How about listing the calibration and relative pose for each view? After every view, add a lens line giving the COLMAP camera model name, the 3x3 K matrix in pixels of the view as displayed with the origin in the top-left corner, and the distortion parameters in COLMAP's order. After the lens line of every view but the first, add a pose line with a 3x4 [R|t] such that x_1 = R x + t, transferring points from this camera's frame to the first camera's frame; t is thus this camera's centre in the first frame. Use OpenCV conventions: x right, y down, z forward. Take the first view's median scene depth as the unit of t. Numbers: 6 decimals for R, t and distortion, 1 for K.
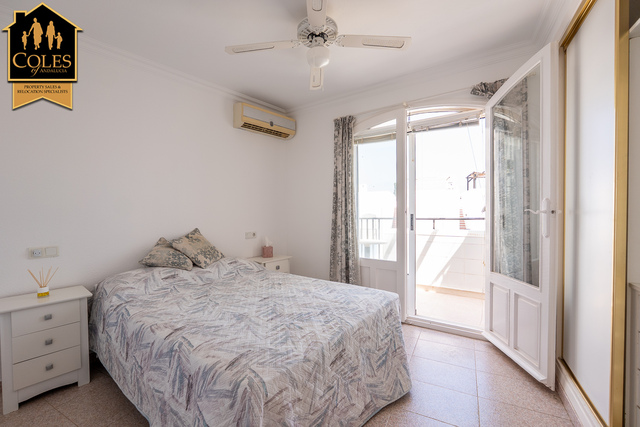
lens RADIAL K [[265.6, 0, 317.5], [0, 265.6, 215.9], [0, 0, 1]] dist [-0.012921, 0.000528]
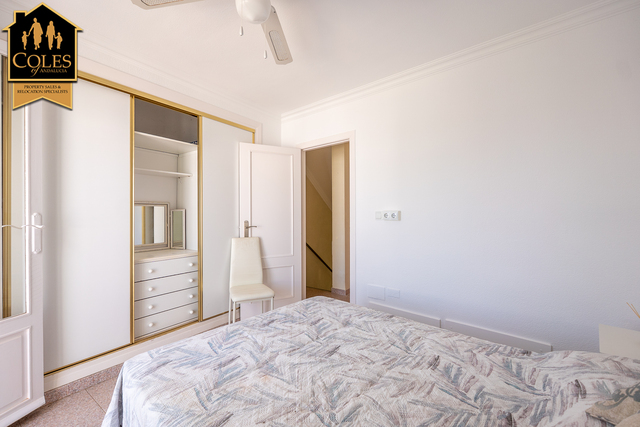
lens RADIAL K [[265.6, 0, 317.5], [0, 265.6, 215.9], [0, 0, 1]] dist [-0.012921, 0.000528]
pose [[-0.993791, 0.011387, 0.110682, -0.257619], [0.013845, 0.999674, 0.021465, -0.063961], [-0.110402, 0.022865, -0.993624, 1.832119]]
